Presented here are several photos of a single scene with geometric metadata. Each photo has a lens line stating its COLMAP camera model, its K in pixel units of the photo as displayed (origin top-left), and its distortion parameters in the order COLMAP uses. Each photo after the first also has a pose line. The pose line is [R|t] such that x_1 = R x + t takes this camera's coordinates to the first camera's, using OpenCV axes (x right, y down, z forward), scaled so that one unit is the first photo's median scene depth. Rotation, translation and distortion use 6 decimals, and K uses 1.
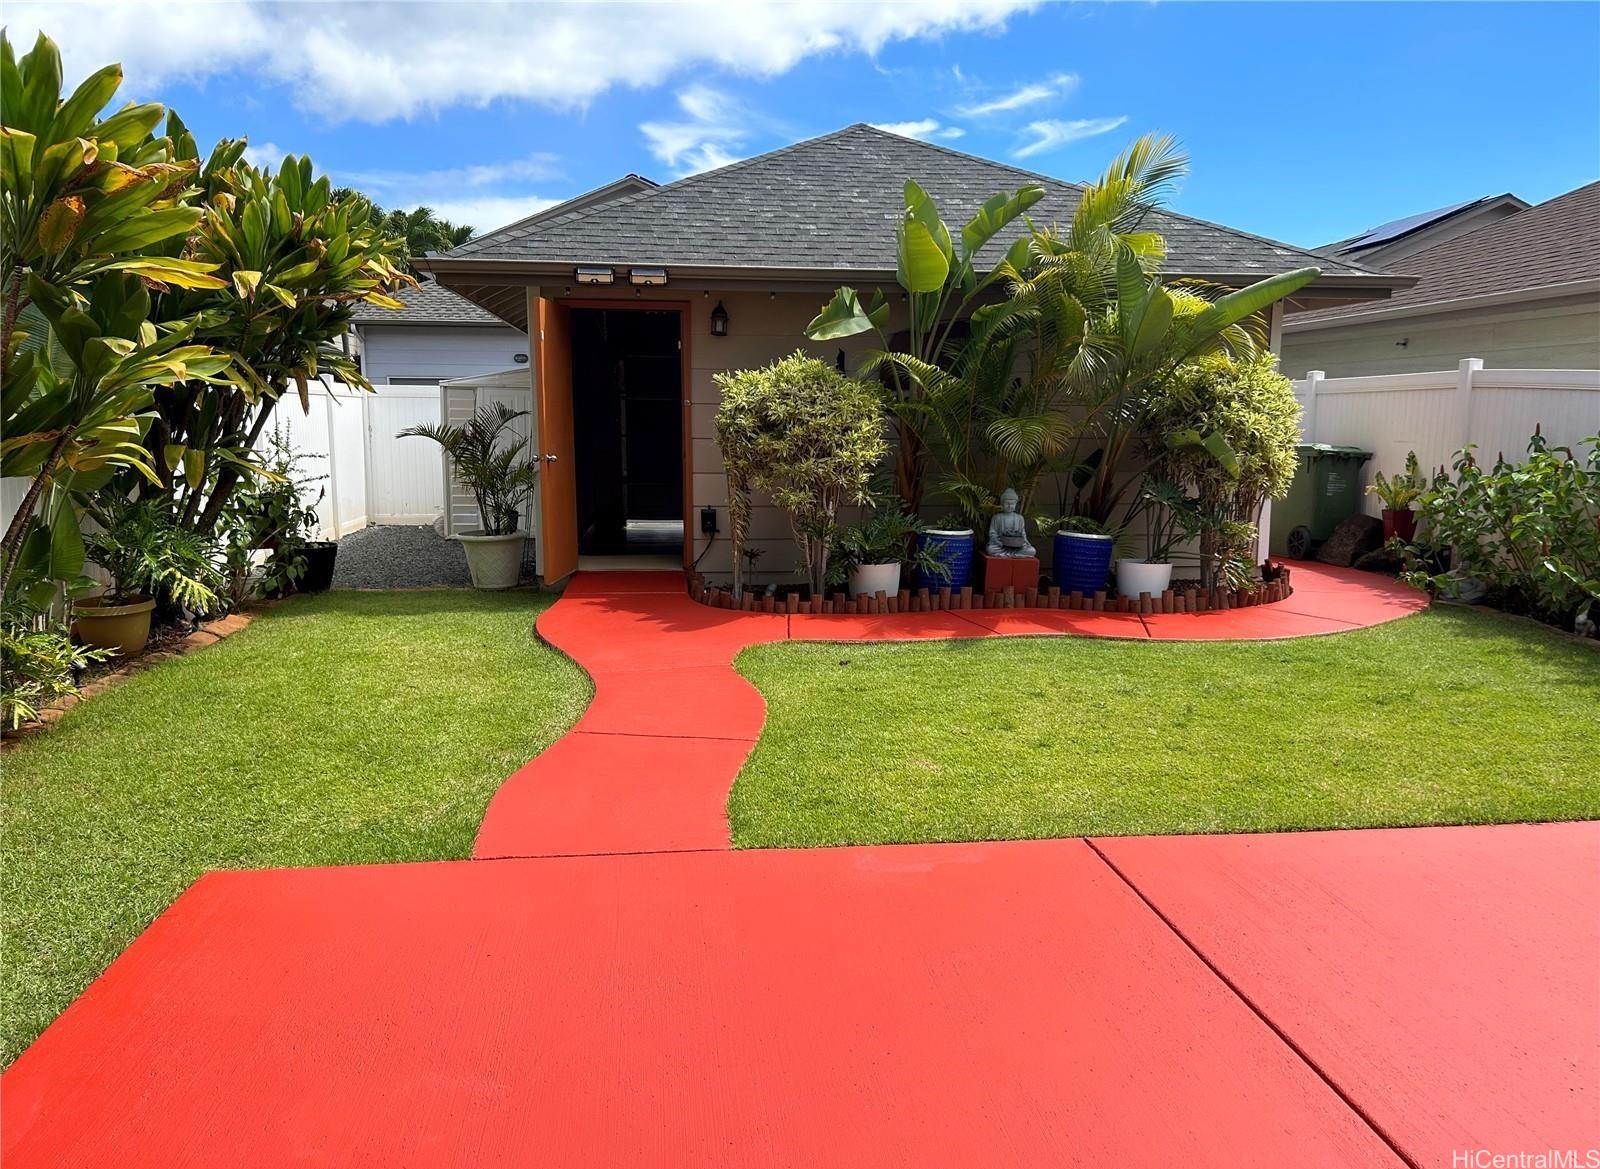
lens RADIAL K [[1227.8, 0, 800.0], [0, 1227.8, 584.5], [0, 0, 1]] dist [0.142326, -0.412066]
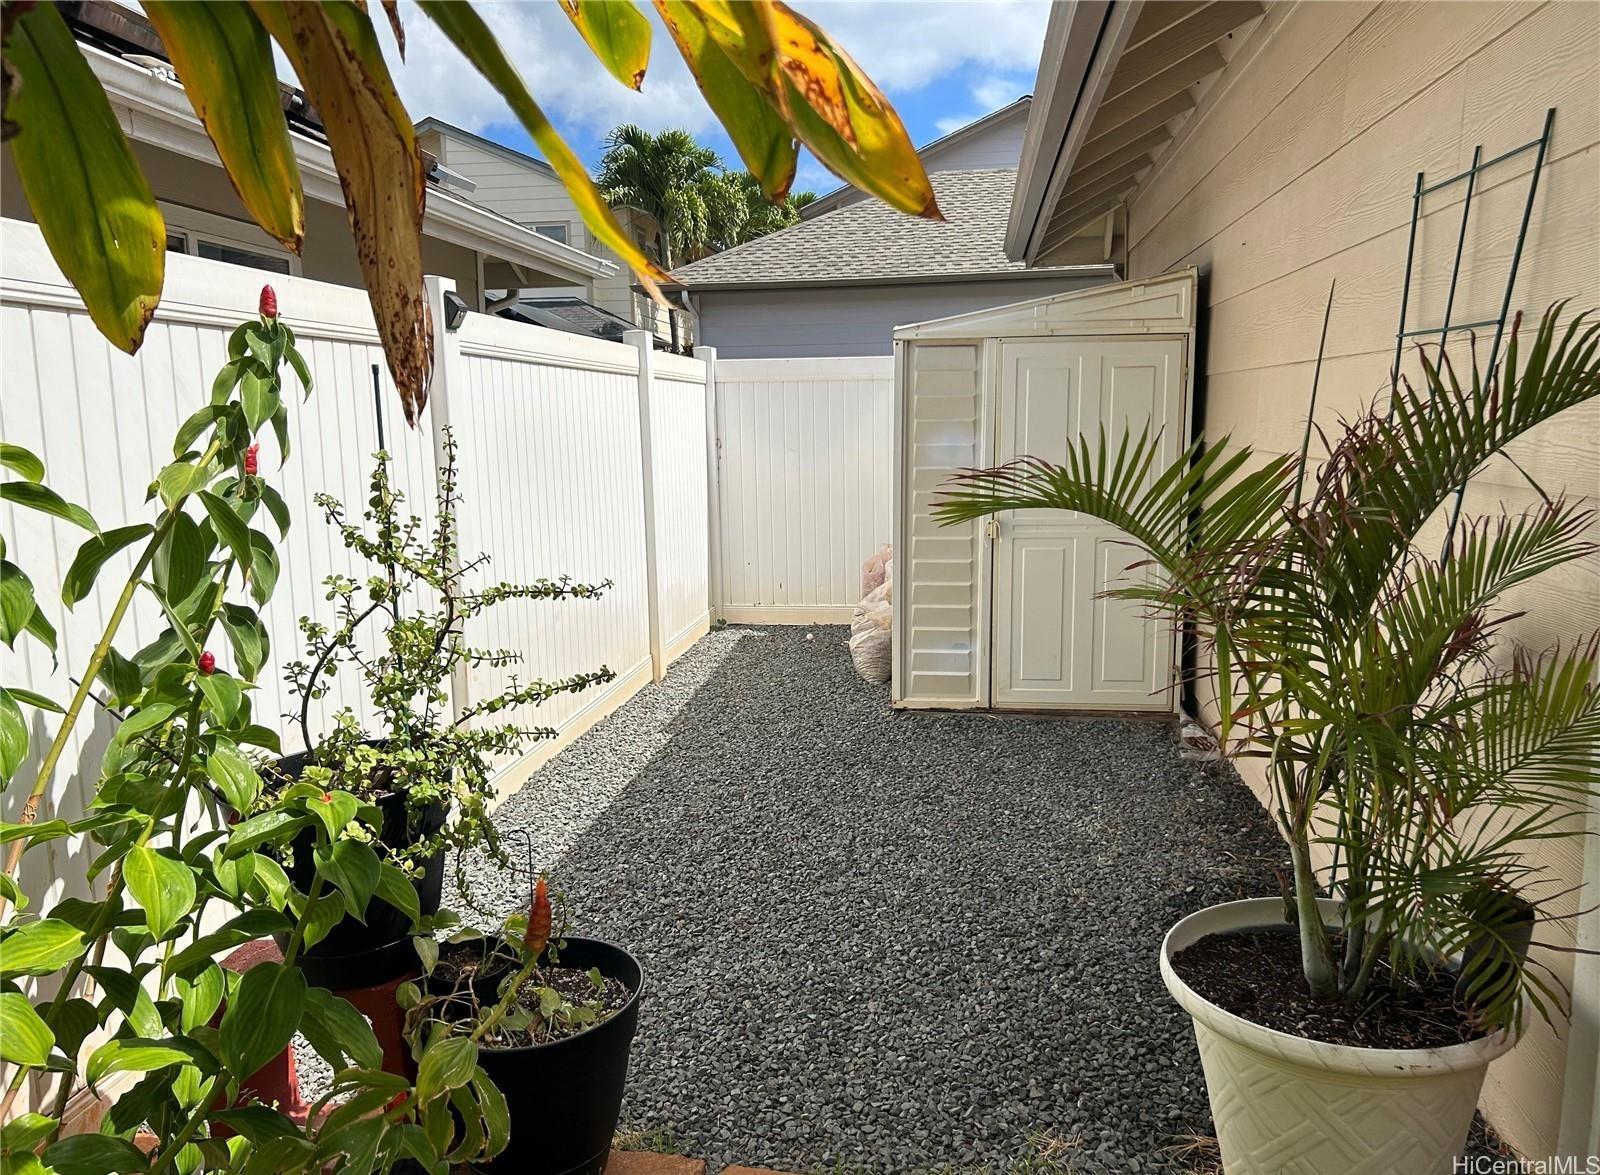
lens RADIAL K [[1209.9, 0, 798.4], [0, 1209.9, 618.5], [0, 0, 1]] dist [0.000696, 0.004533]
pose [[0.969957, 0.024949, -0.241993, -0.320936], [-0.016927, 0.999238, 0.035171, -0.118263], [0.242687, -0.030018, 0.969640, 0.871486]]
